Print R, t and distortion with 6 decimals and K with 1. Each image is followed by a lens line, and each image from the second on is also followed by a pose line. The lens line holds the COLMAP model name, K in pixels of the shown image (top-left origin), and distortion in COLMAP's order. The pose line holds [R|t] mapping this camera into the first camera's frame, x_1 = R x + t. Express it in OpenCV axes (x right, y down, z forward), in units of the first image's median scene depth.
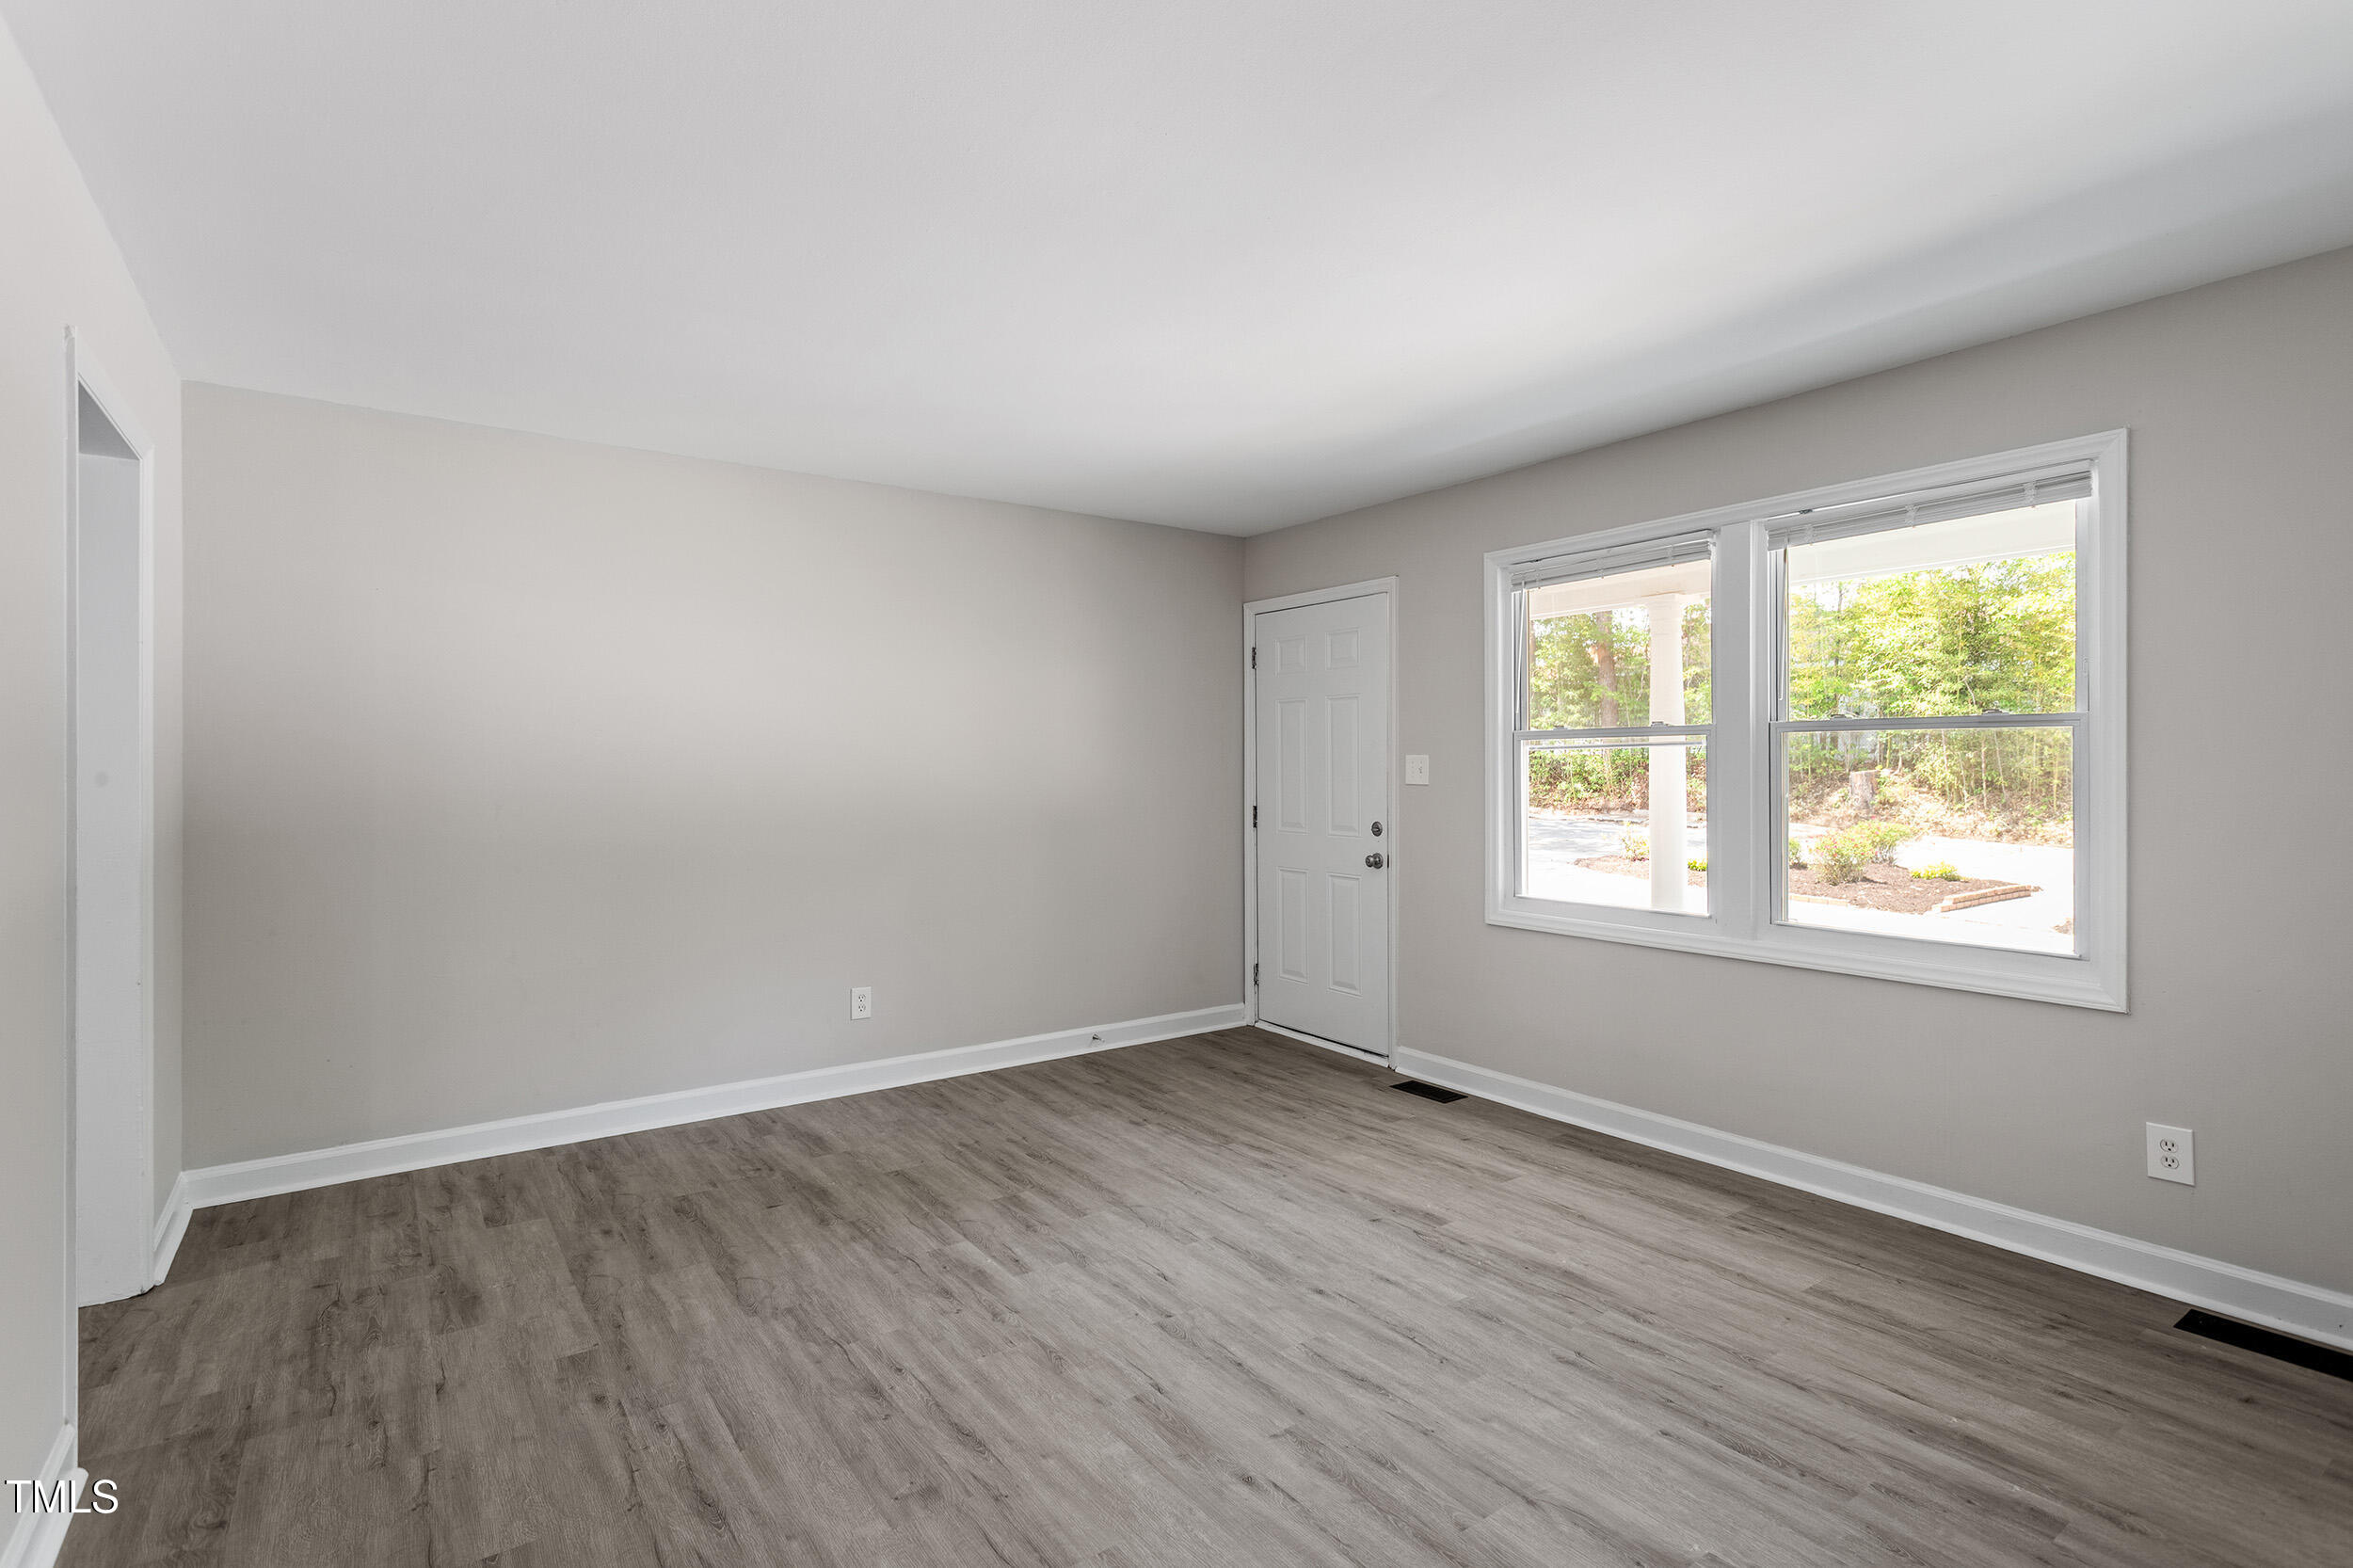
lens RADIAL K [[1143.2, 0, 1181.7], [0, 1143.2, 769.5], [0, 0, 1]] dist [0.000165, 0.001627]
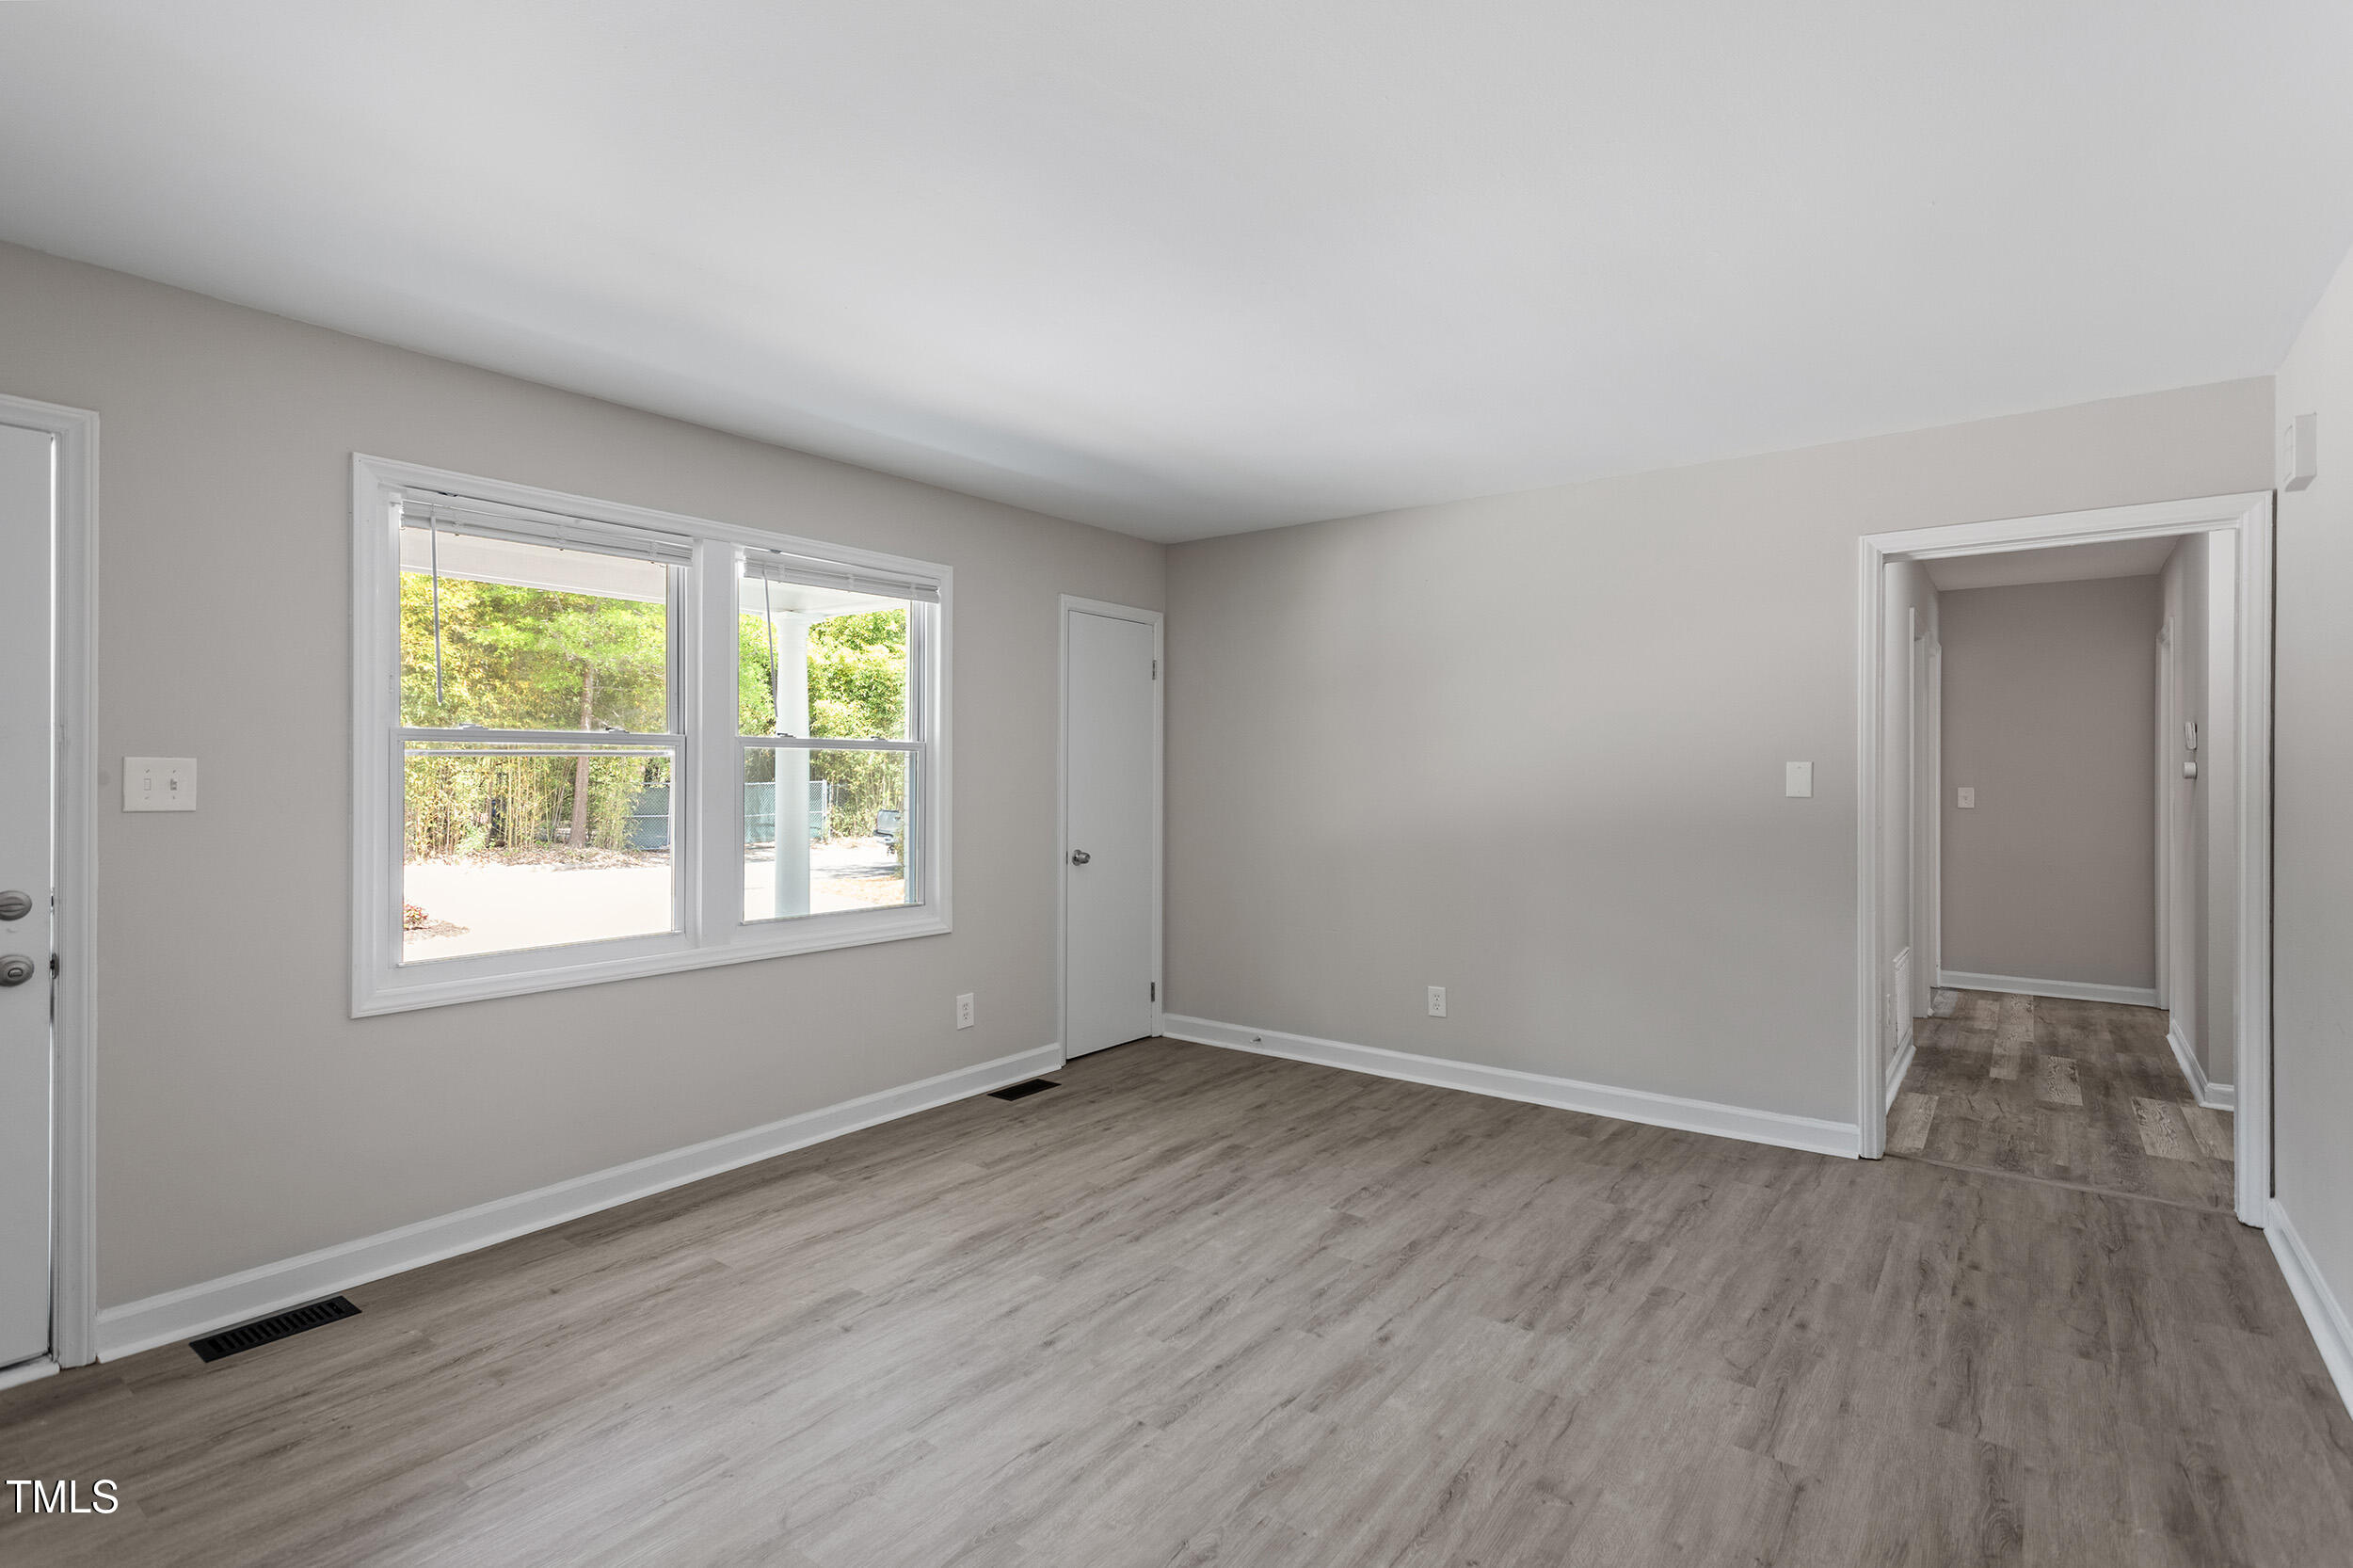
lens RADIAL K [[1143.2, 0, 1192.0], [0, 1143.2, 780.6], [0, 0, 1]] dist [0.000165, 0.001627]
pose [[-0.314156, -0.000627, 0.949371, -0.825677], [0.004359, 0.999988, 0.002102, -0.001159], [-0.949361, 0.004799, -0.314149, 1.223405]]
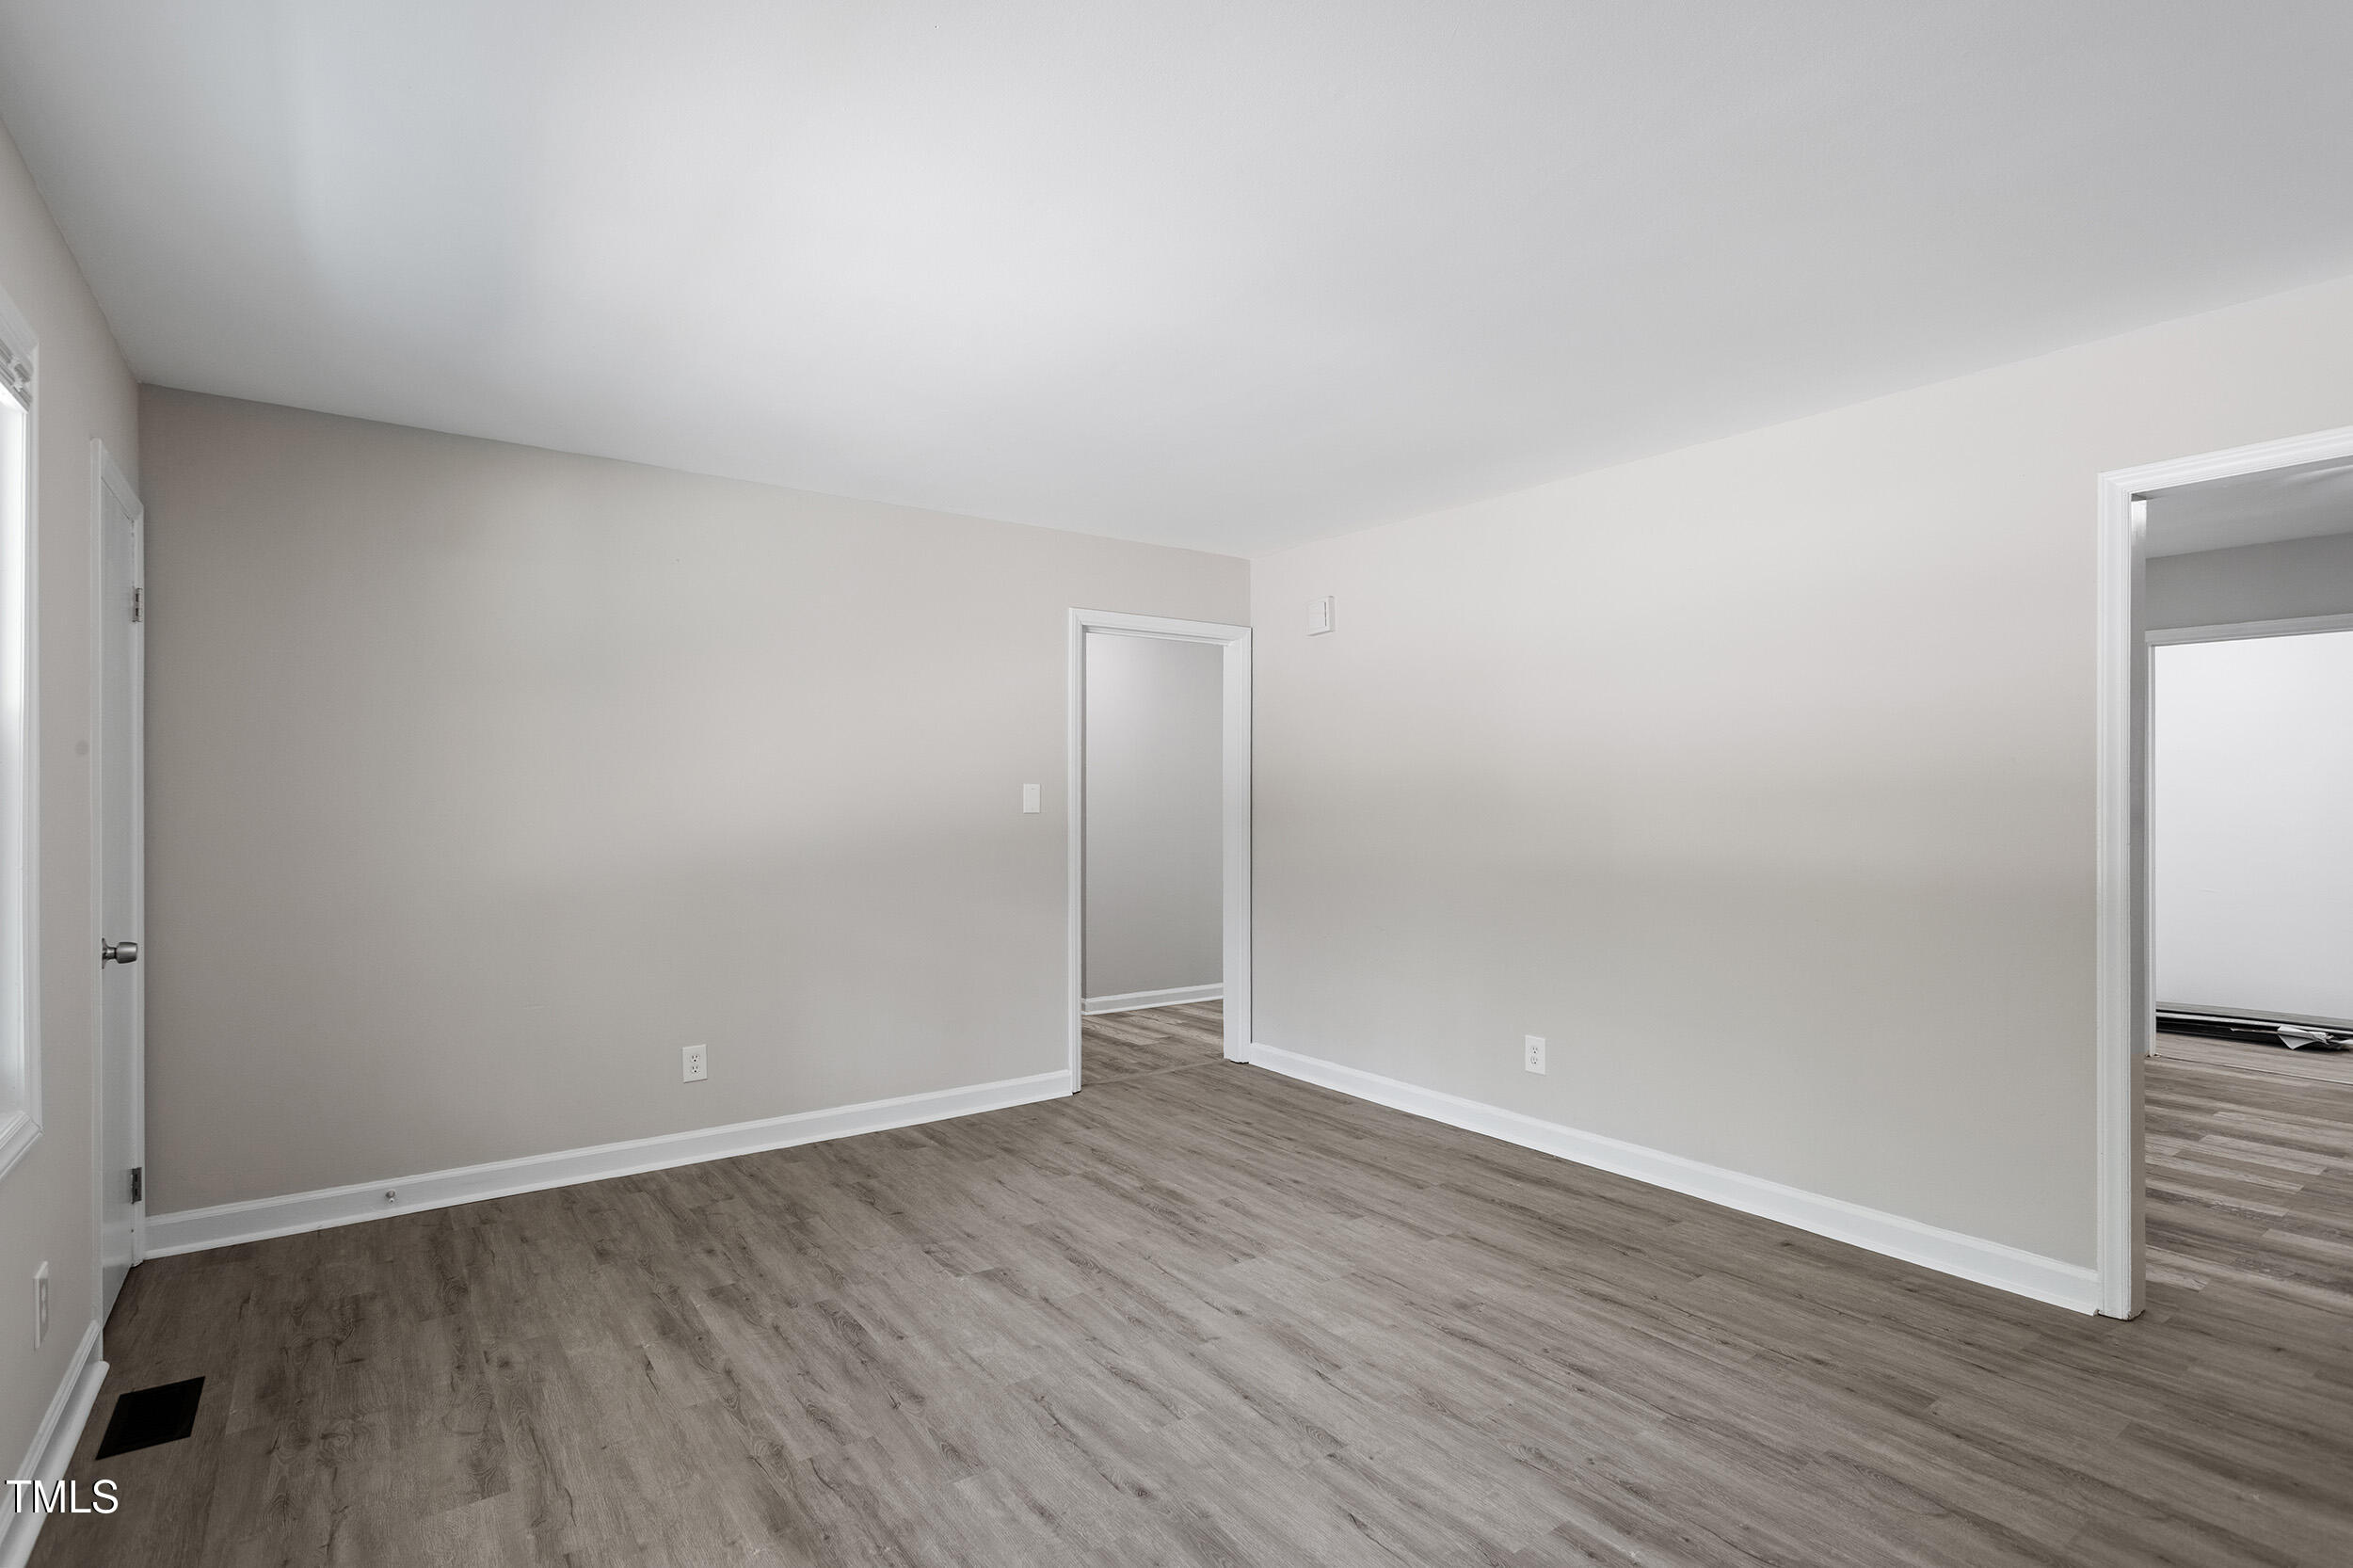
lens RADIAL K [[1143.2, 0, 1214.8], [0, 1143.2, 795.5], [0, 0, 1]] dist [0.000165, 0.001627]
pose [[-0.999399, 0.003765, -0.034448, 0.100756], [0.003640, 0.999987, 0.003696, -0.006873], [0.034461, 0.003568, -0.999400, 1.821812]]
